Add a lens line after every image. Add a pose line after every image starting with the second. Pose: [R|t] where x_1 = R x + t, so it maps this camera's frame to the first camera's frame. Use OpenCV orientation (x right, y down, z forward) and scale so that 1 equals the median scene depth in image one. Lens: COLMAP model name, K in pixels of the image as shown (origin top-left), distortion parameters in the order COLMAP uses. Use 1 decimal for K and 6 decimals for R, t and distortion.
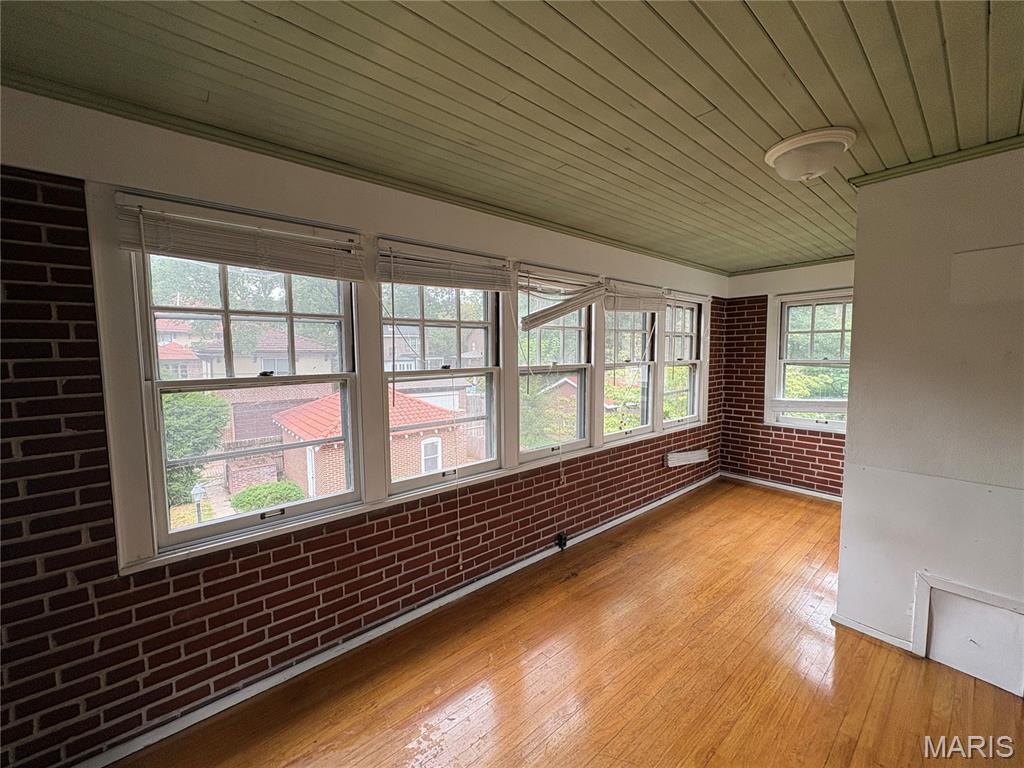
lens RADIAL K [[408.7, 0, 511.8], [0, 408.7, 384.1], [0, 0, 1]] dist [0.002206, 0.000364]
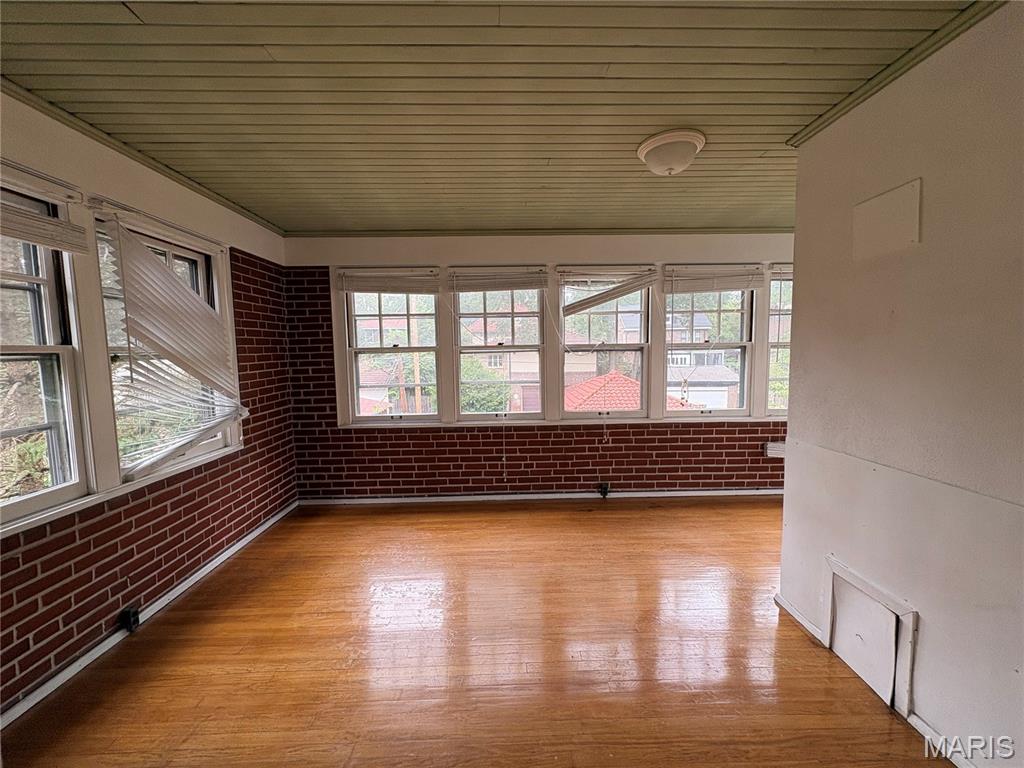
lens RADIAL K [[408.7, 0, 508.9], [0, 408.7, 384.1], [0, 0, 1]] dist [0.002206, 0.000364]
pose [[0.774599, 0.049428, -0.630518, 0.840236], [-0.041628, 0.998764, 0.027154, 0.065516], [0.631081, 0.005214, 0.775699, -0.144956]]
